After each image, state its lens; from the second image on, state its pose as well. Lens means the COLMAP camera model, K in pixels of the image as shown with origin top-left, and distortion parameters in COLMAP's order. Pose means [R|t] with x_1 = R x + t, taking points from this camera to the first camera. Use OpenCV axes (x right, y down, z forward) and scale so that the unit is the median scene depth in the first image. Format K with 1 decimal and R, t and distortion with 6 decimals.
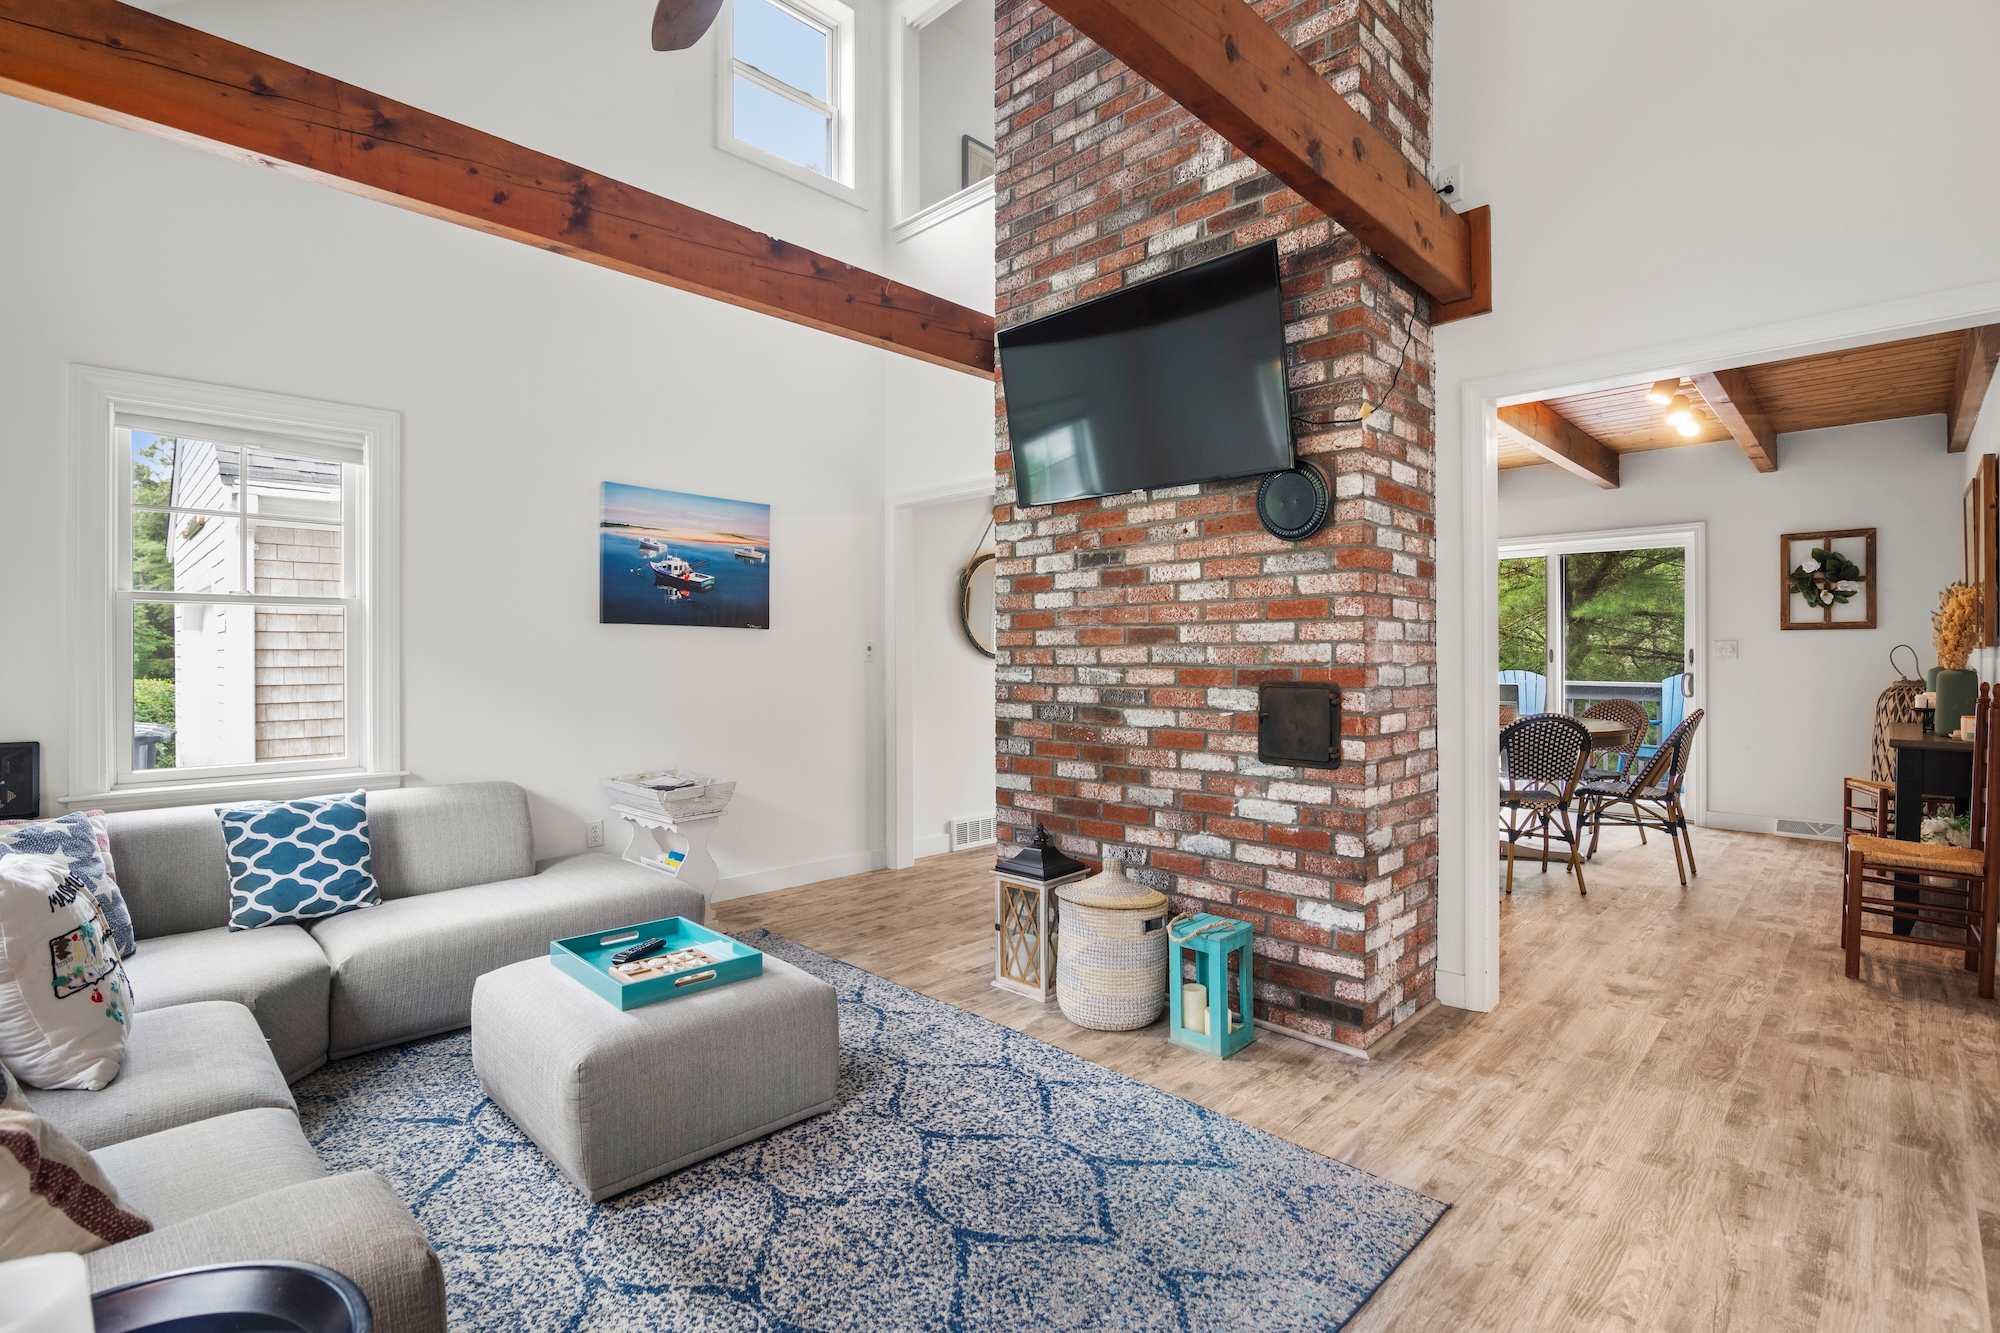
lens RADIAL K [[927.6, 0, 1004.4], [0, 927.6, 659.1], [0, 0, 1]] dist [-0.018600, 0.000626]
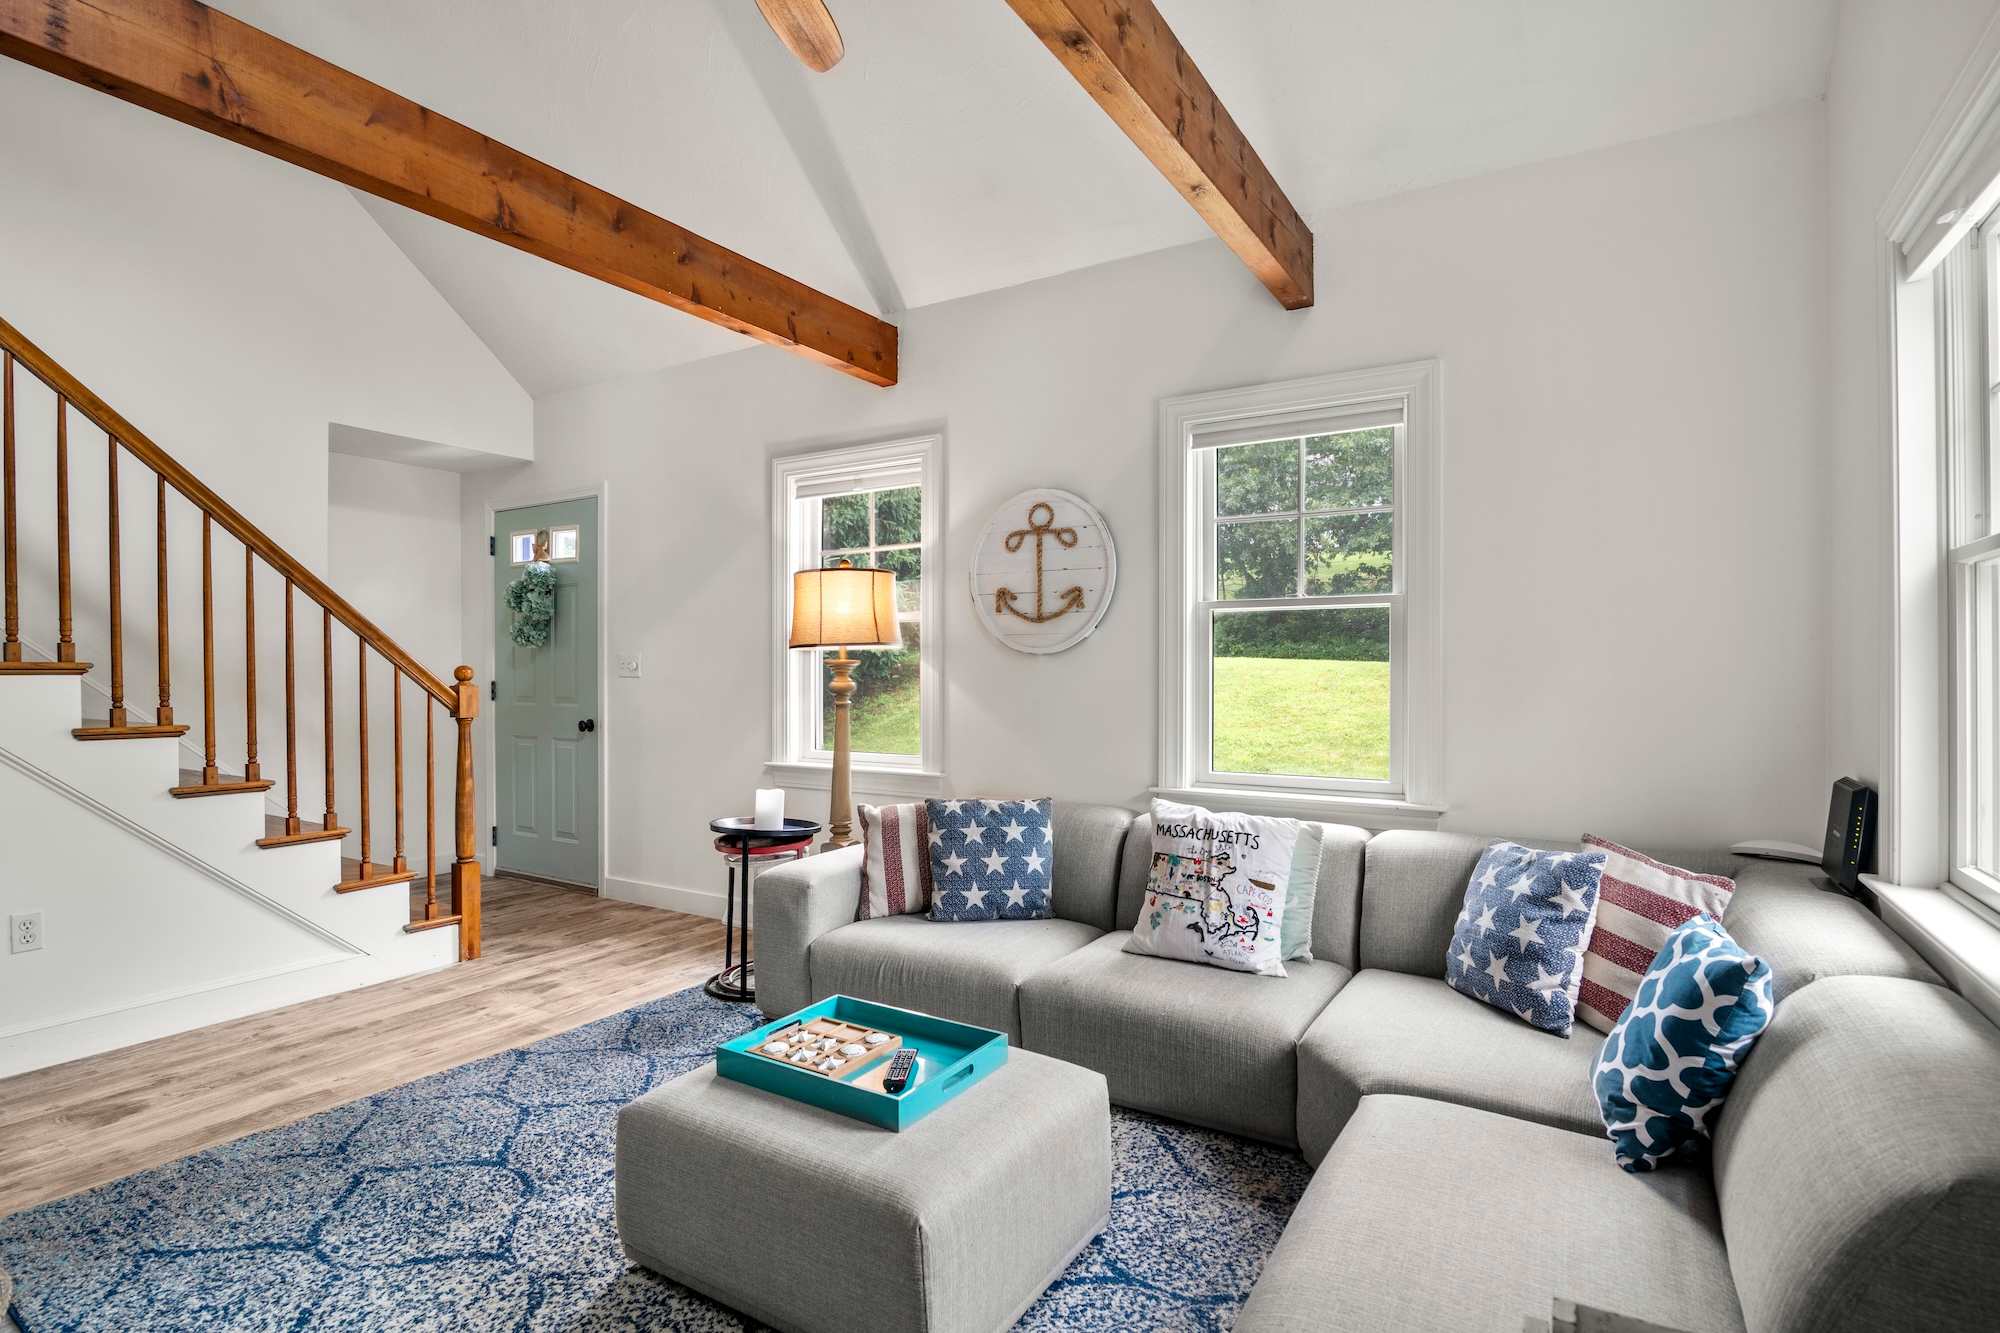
lens RADIAL K [[986.1, 0, 999.0], [0, 986.1, 675.8], [0, 0, 1]] dist [-0.014341, 0.000874]
pose [[-0.975335, 0.007421, -0.220606, -0.258848], [0.005073, 0.999924, 0.011208, -0.003943], [0.220673, 0.009812, -0.975299, 1.536281]]
